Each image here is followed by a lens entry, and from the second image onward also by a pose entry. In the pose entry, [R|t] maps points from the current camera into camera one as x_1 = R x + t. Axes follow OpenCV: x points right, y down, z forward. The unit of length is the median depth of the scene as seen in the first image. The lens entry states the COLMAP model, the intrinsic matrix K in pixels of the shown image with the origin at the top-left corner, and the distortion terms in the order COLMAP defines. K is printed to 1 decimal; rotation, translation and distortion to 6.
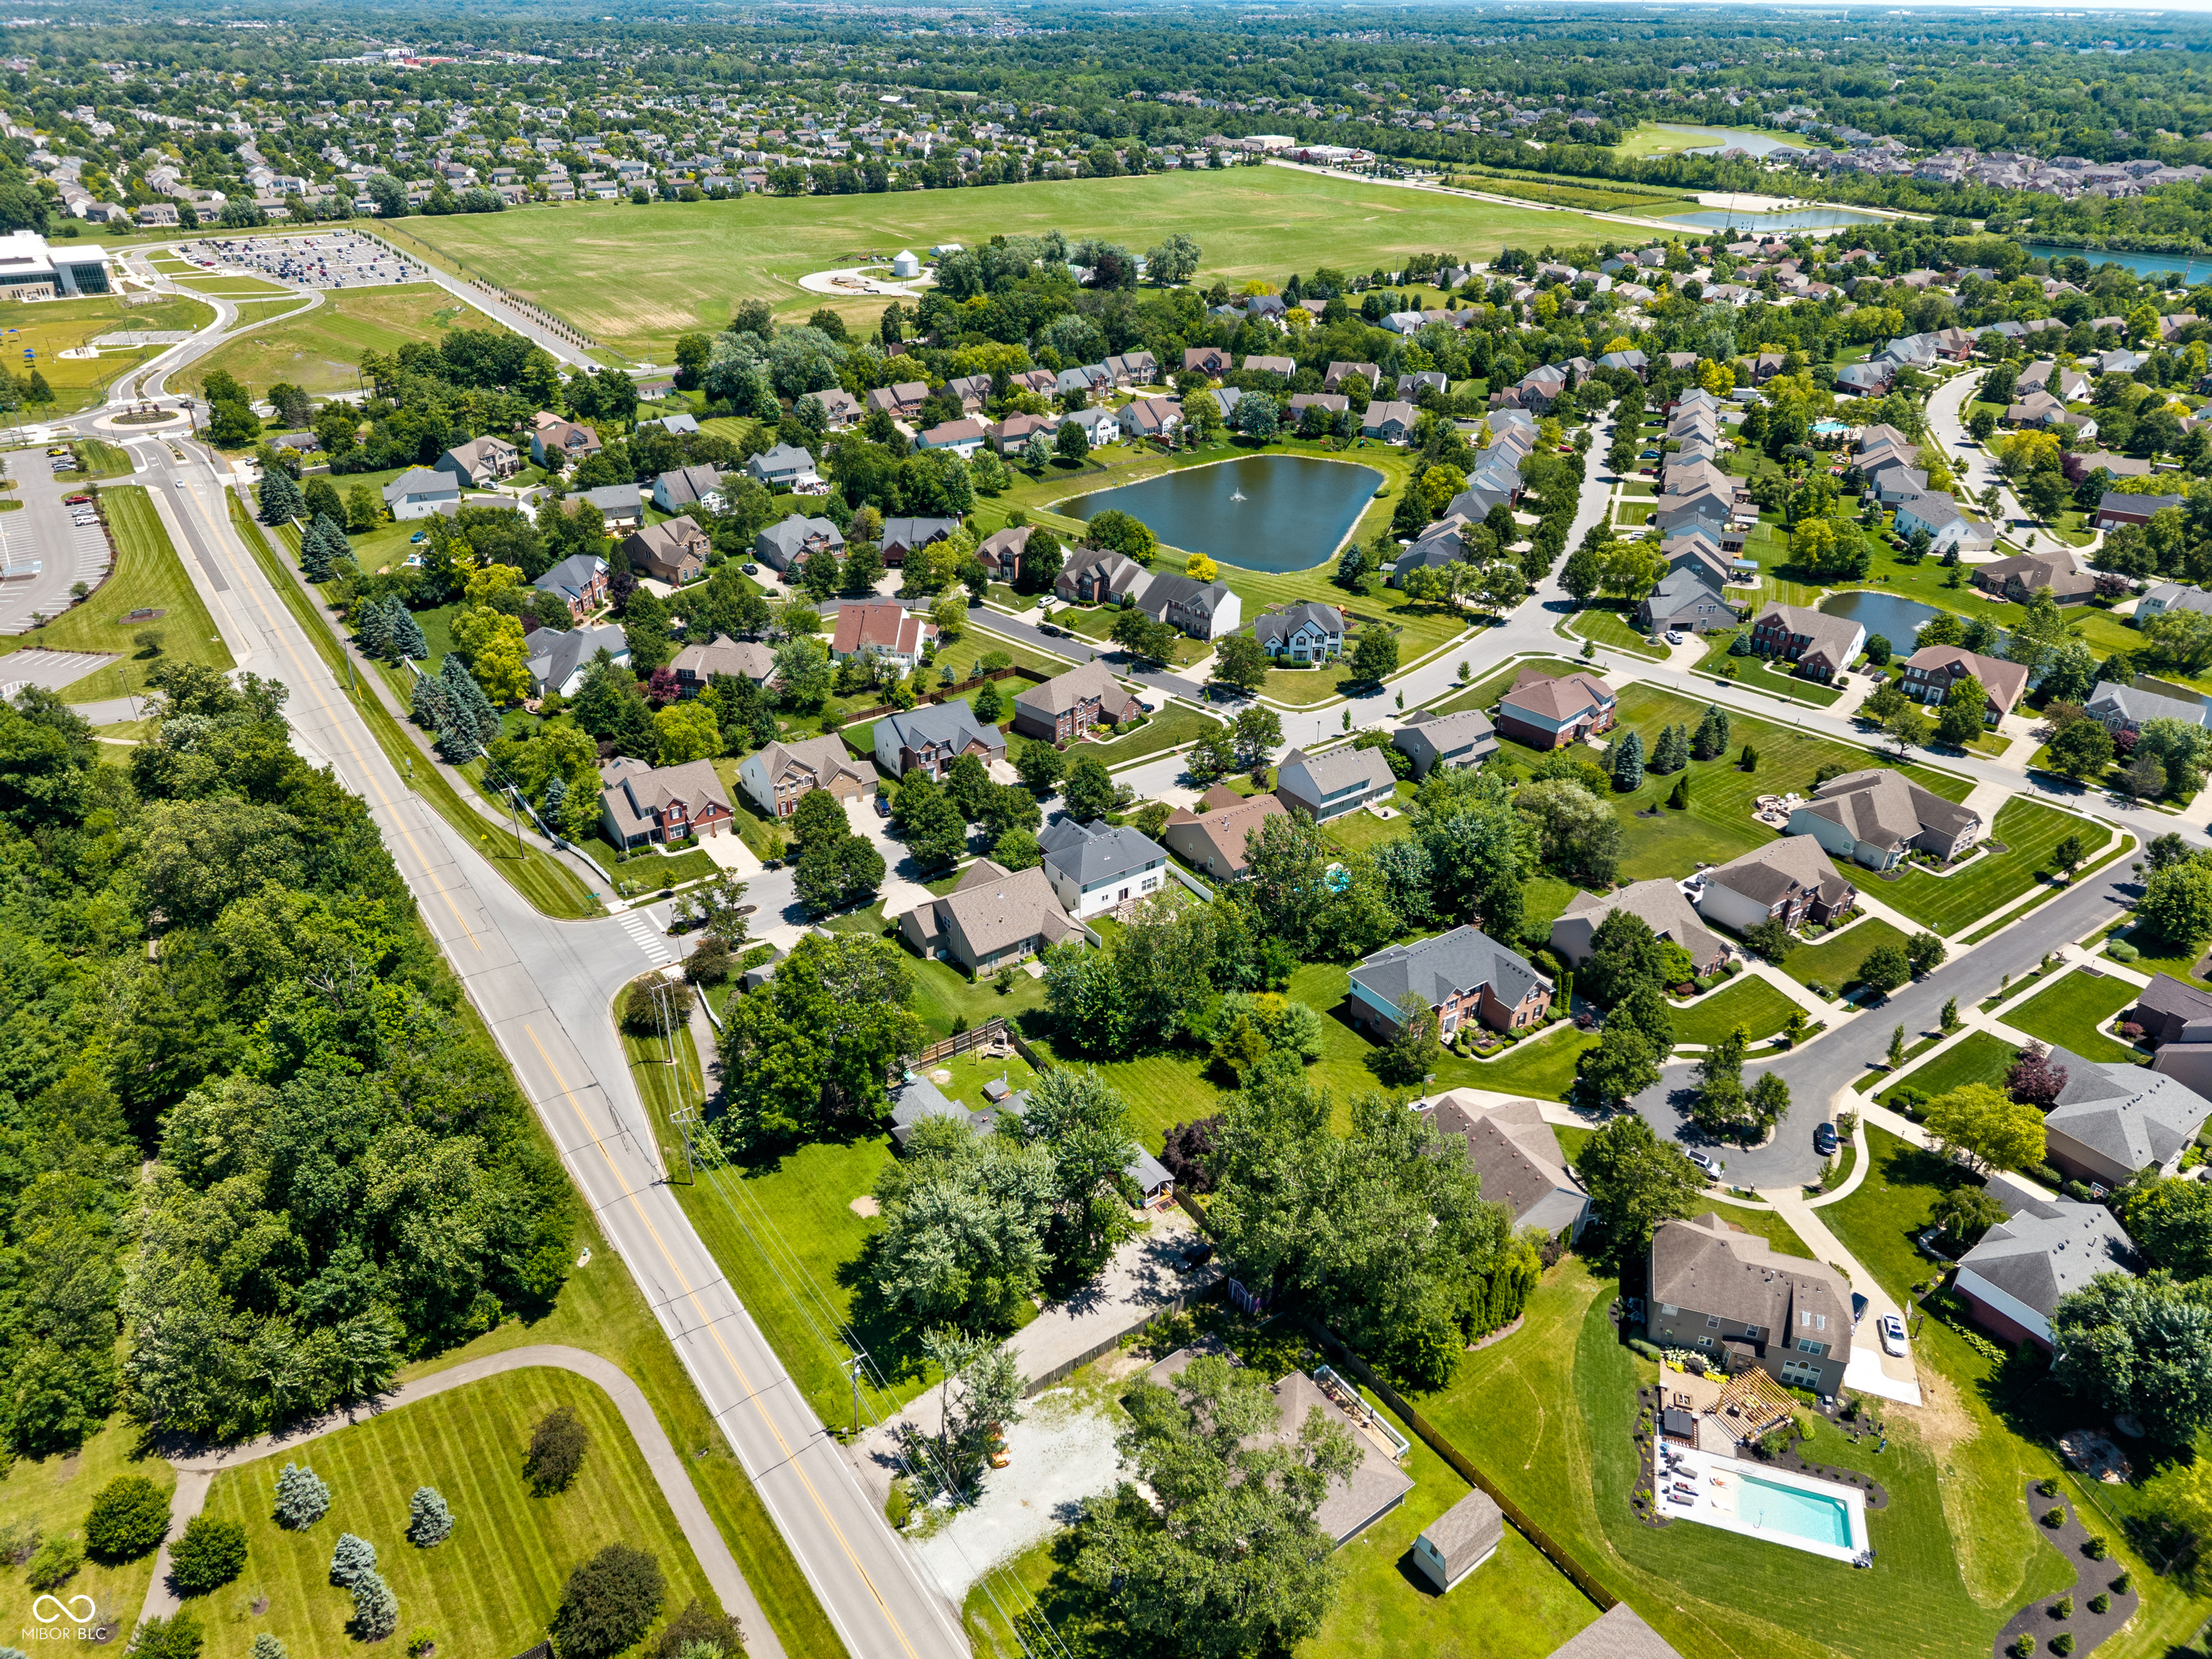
lens RADIAL K [[1518.6, 0, 1105.7], [0, 1518.6, 826.9], [0, 0, 1]] dist [-0.003394, -0.000525]
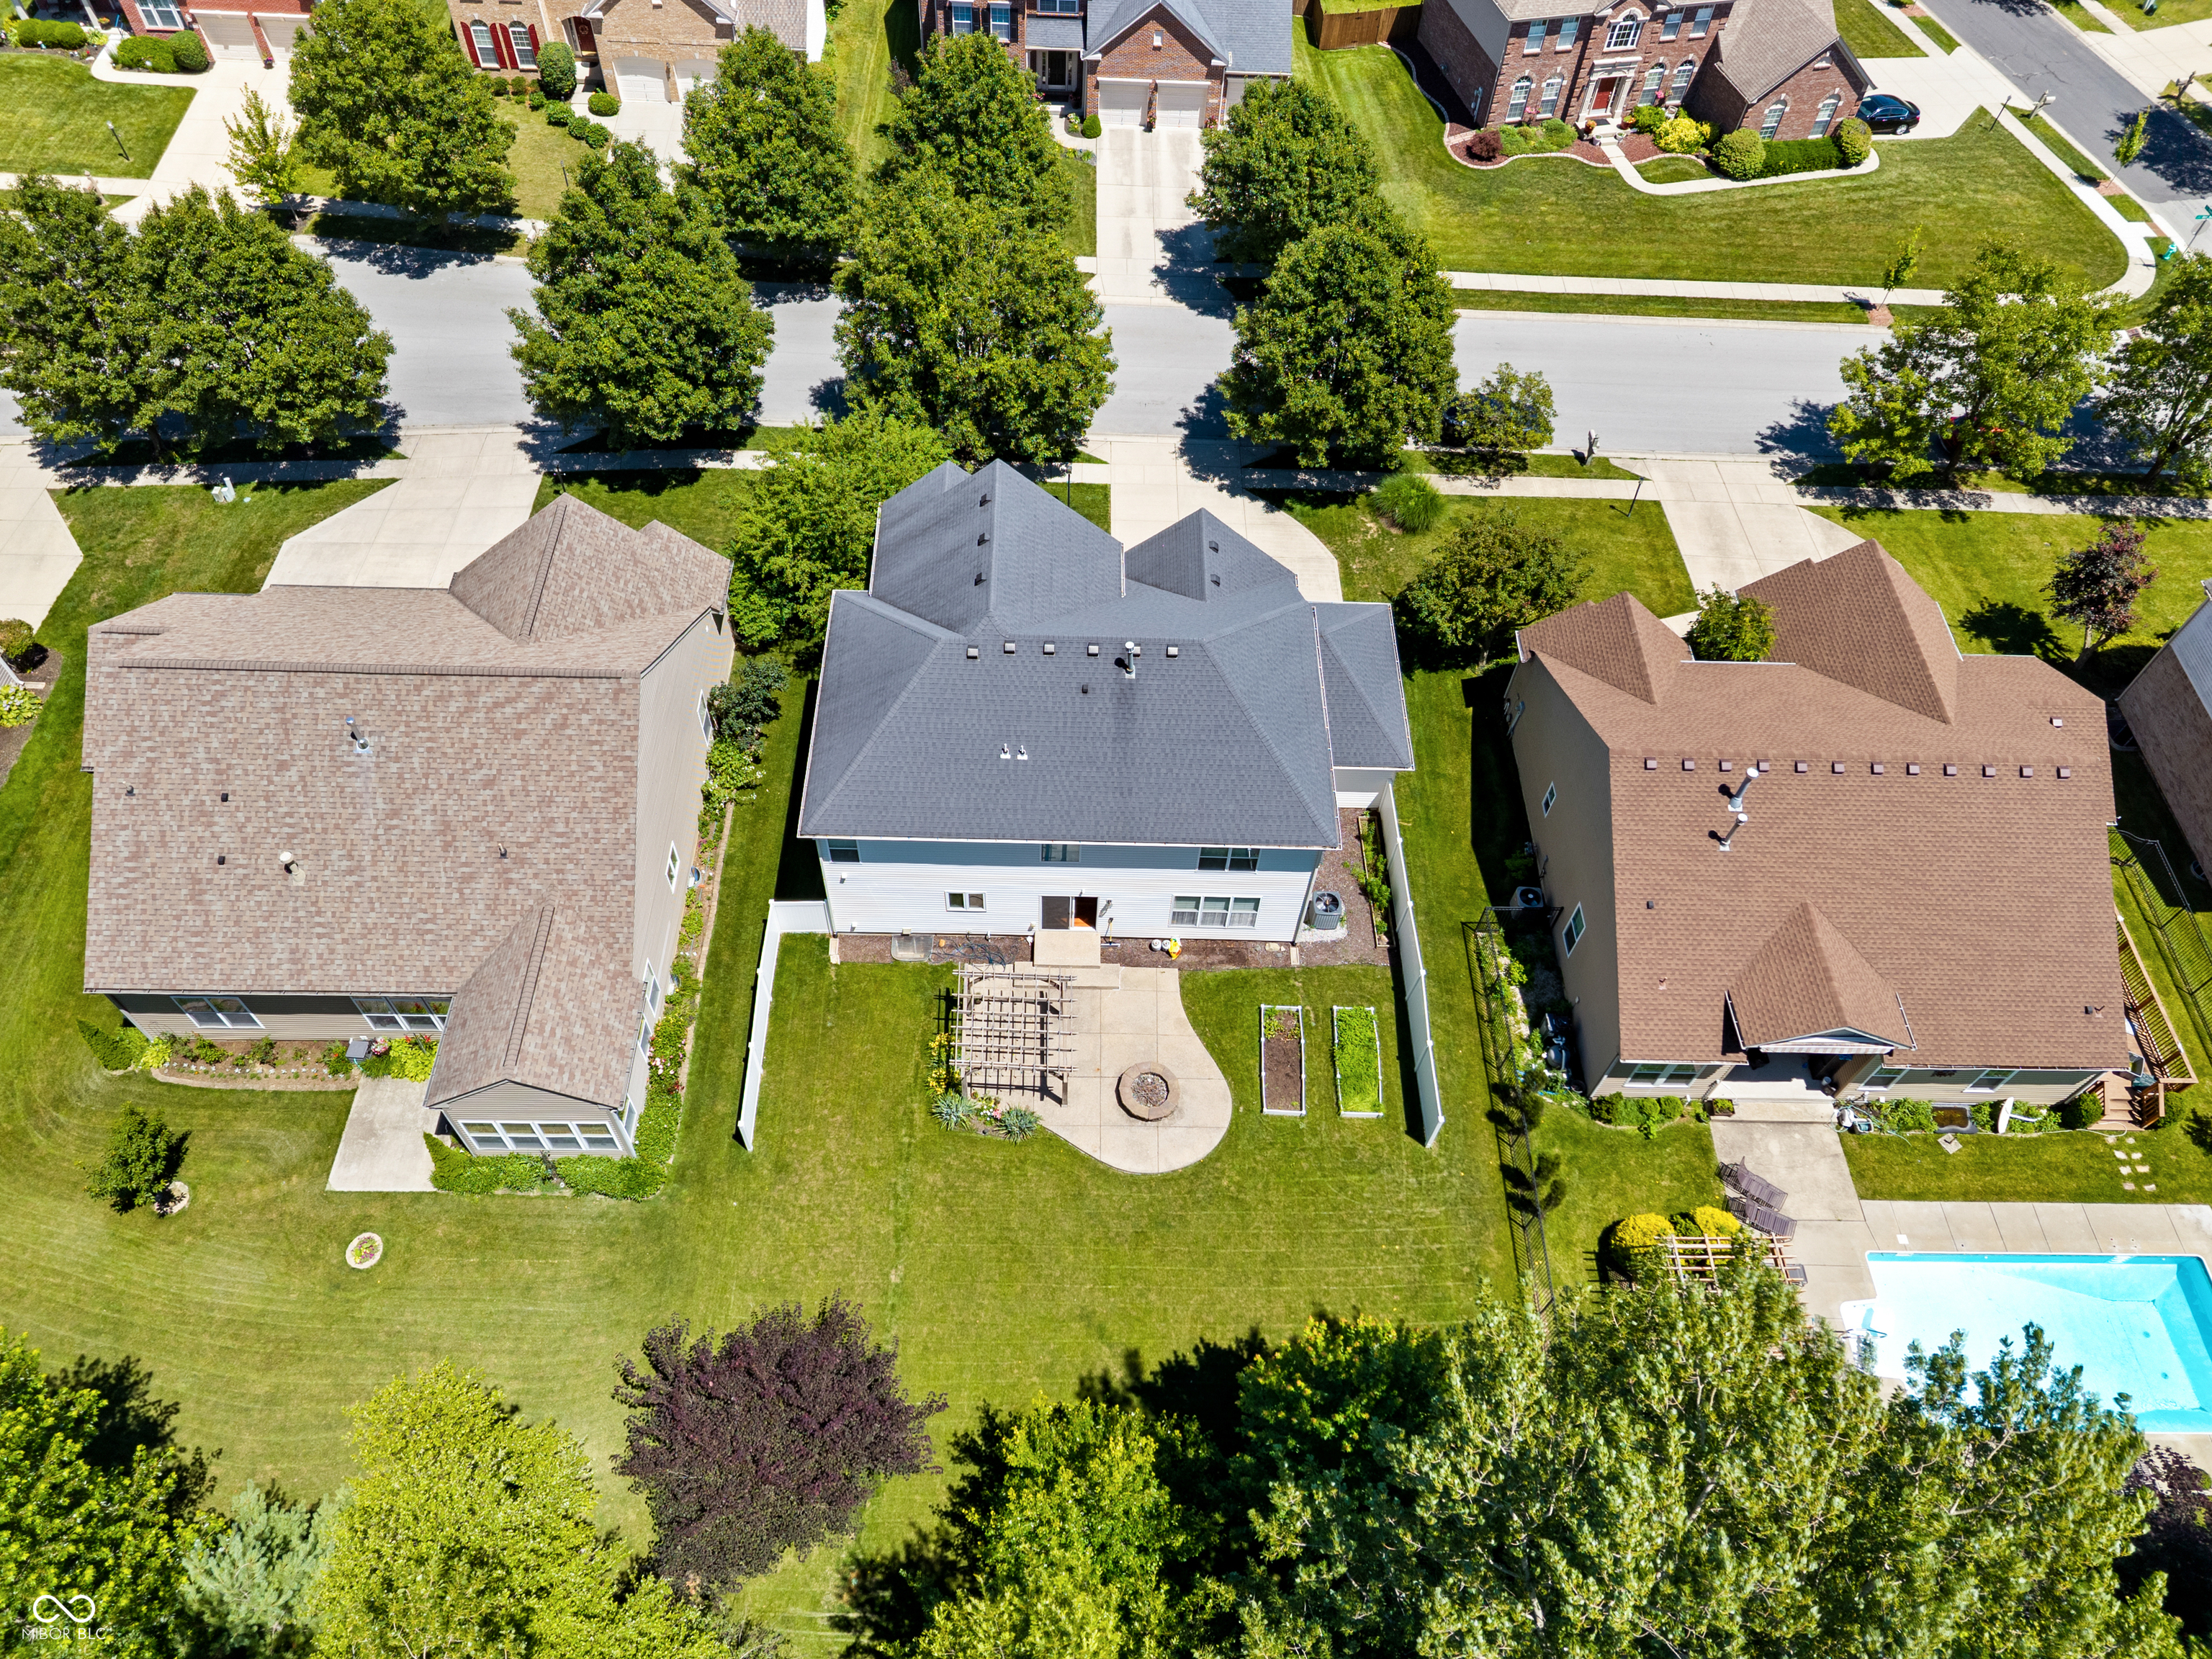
lens RADIAL K [[1518.6, 0, 1105.0], [0, 1518.6, 830.0], [0, 0, 1]] dist [-0.003394, -0.000525]
pose [[0.816094, 0.473767, -0.330961, 0.069950], [-0.305455, 0.839754, 0.448900, -0.053453], [0.490600, -0.265251, 0.830032, 0.728650]]
